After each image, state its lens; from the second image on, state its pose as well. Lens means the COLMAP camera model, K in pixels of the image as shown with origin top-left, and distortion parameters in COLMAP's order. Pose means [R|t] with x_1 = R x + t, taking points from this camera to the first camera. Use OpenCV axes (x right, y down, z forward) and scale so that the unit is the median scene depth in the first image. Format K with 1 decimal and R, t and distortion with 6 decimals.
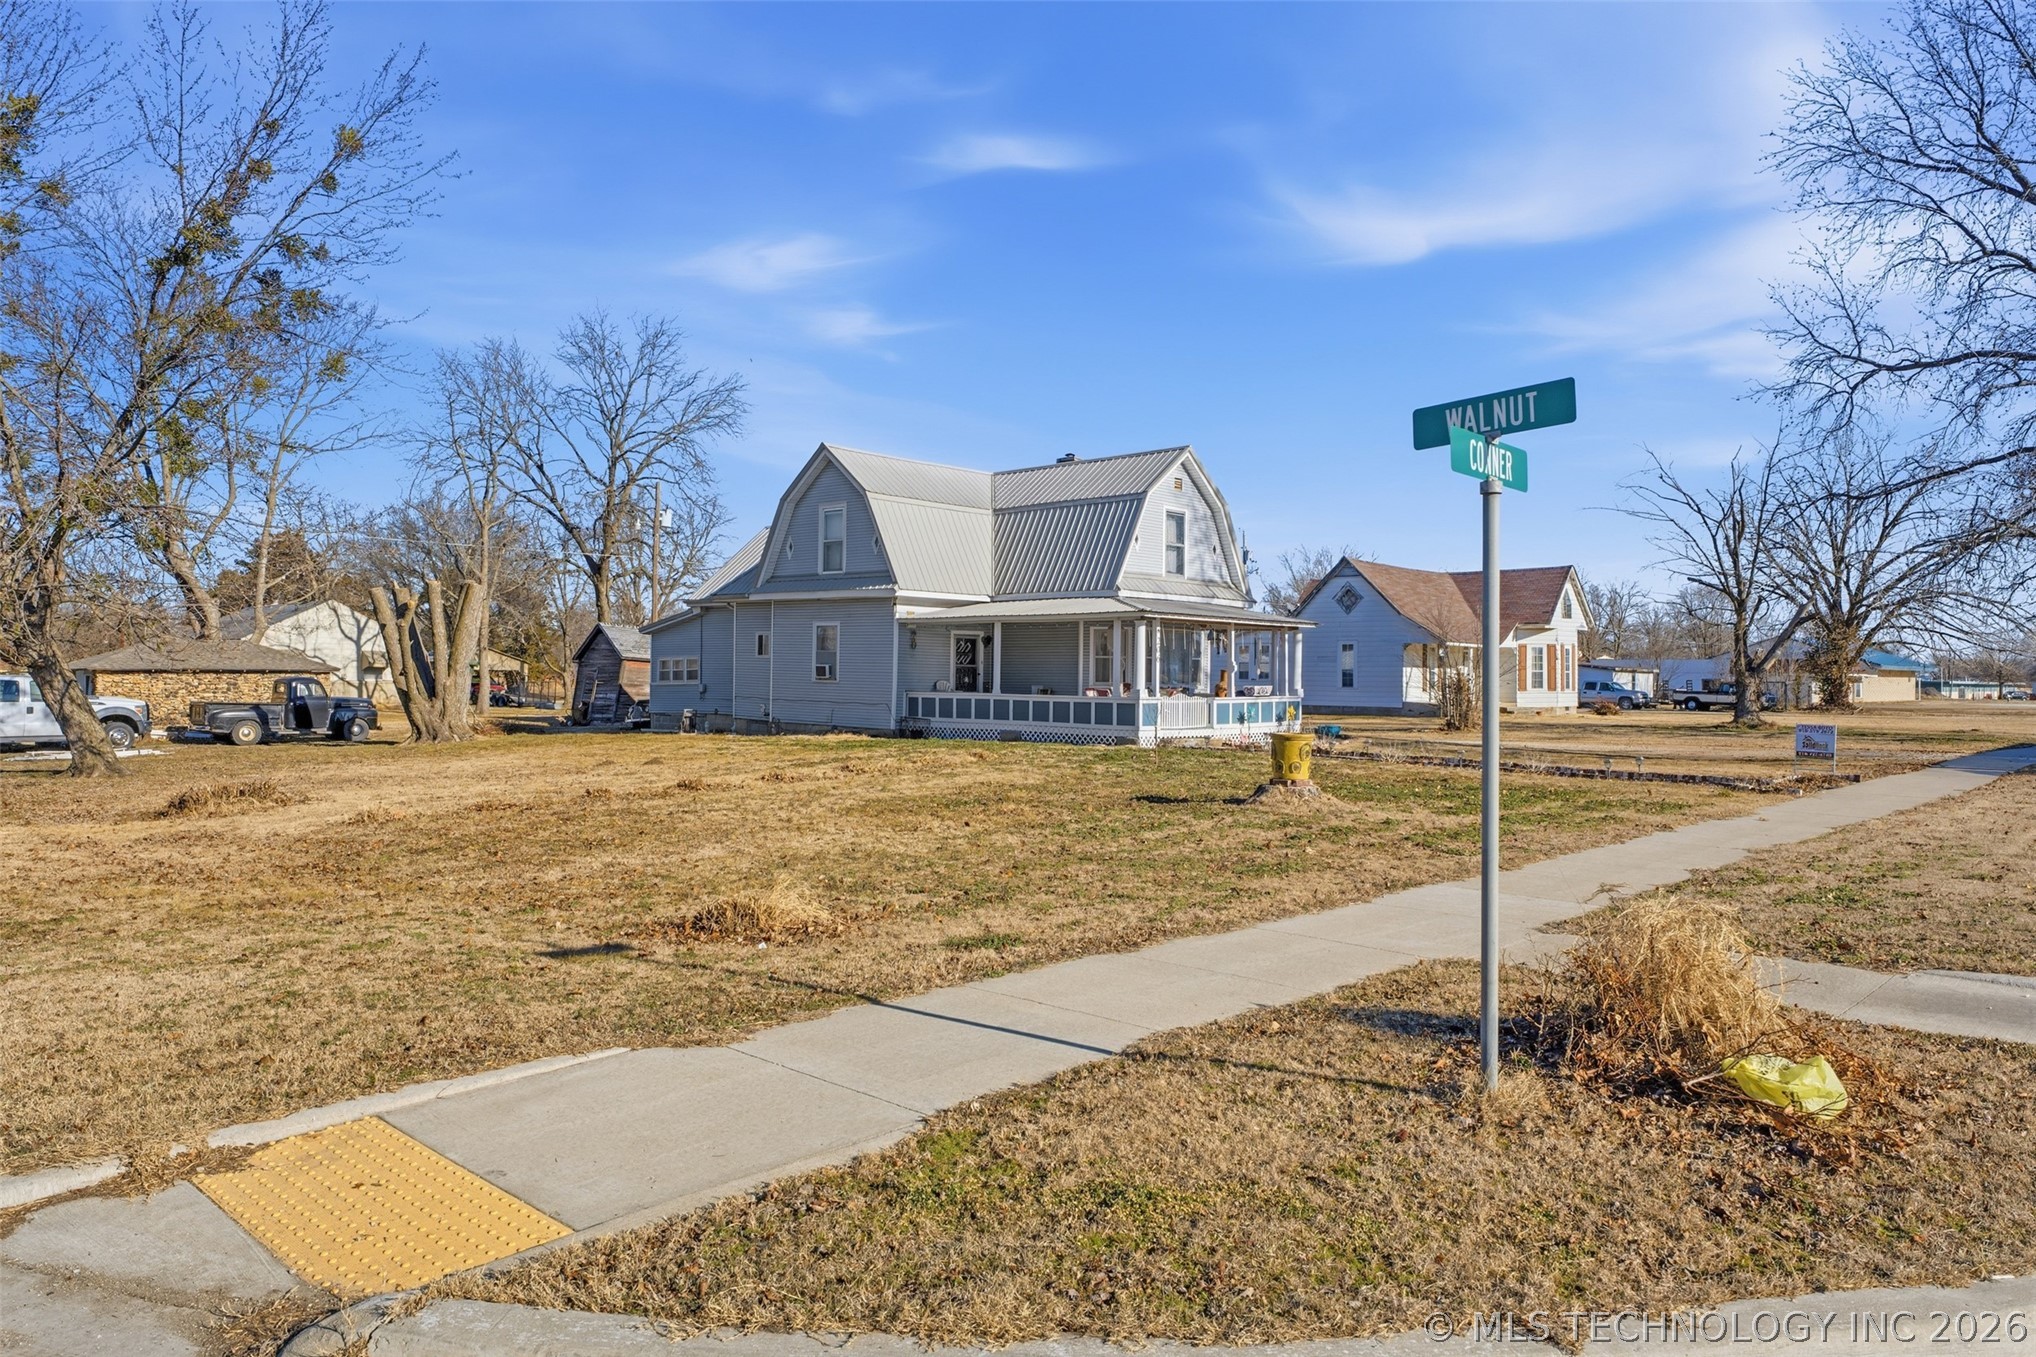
lens RADIAL K [[1311.2, 0, 1020.3], [0, 1311.2, 677.9], [0, 0, 1]] dist [0.003561, 0.002313]
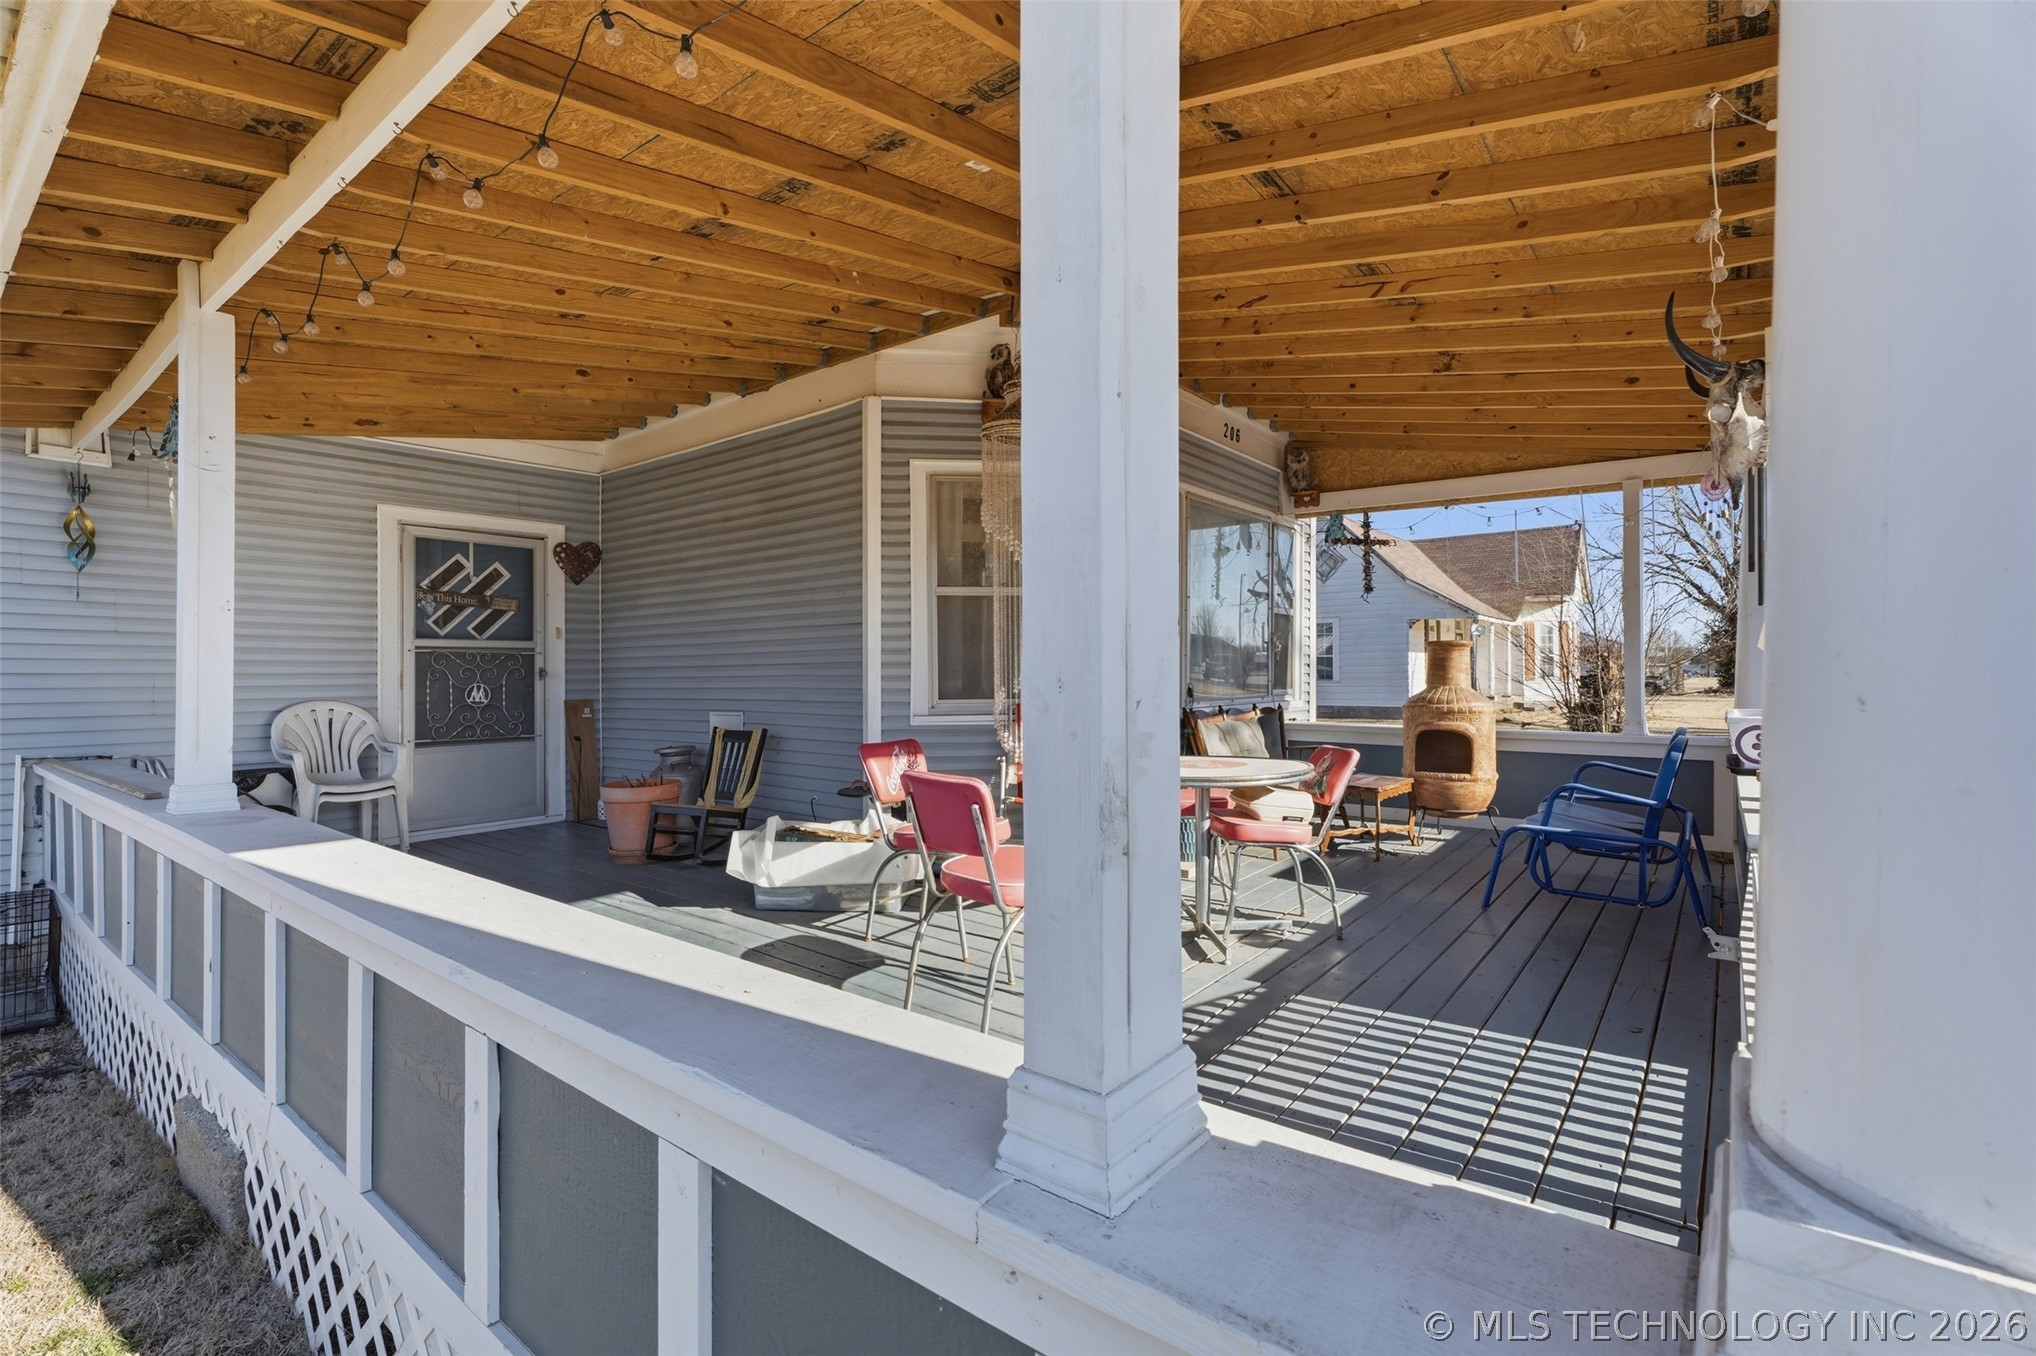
lens RADIAL K [[908.5, 0, 1012.5], [0, 908.5, 671.2], [0, 0, 1]] dist [0.000901, -0.000465]
pose [[0.997569, -0.015172, 0.068008, 0.057847], [0.015144, 0.999885, 0.000934, -0.001798], [-0.068014, 0.000098, 0.997684, 0.793519]]
